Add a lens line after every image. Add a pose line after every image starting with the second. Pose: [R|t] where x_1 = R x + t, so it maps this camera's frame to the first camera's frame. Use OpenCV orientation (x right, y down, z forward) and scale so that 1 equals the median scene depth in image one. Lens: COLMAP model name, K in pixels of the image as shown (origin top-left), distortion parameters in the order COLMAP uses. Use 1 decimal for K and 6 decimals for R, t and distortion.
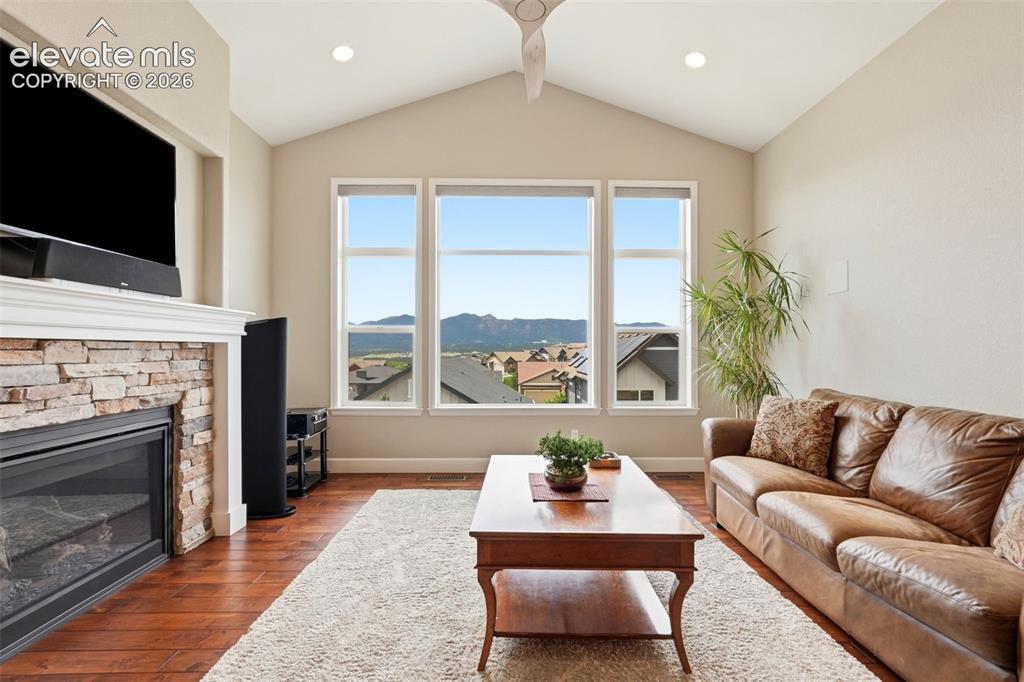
lens RADIAL K [[456.3, 0, 513.0], [0, 456.3, 347.7], [0, 0, 1]] dist [-0.000336, 0.000171]
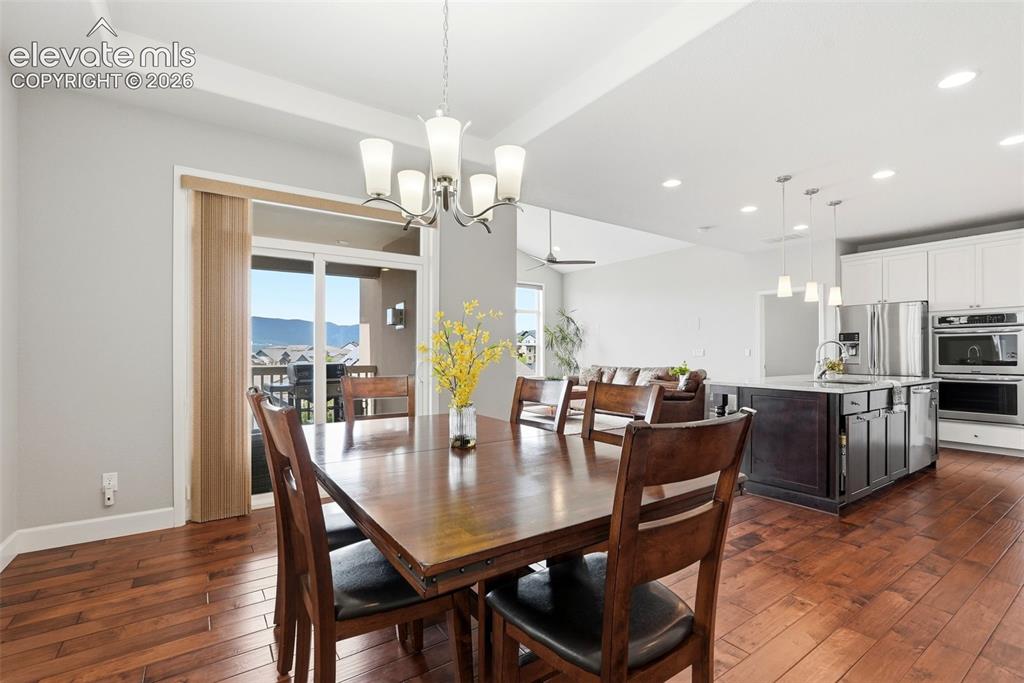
lens RADIAL K [[456.3, 0, 513.0], [0, 456.3, 348.2], [0, 0, 1]] dist [-0.000336, 0.000171]
pose [[0.832184, -0.000285, 0.554500, -0.222413], [0.002021, 0.999995, -0.002519, -0.002764], [-0.554496, 0.003217, 0.832180, -0.190136]]
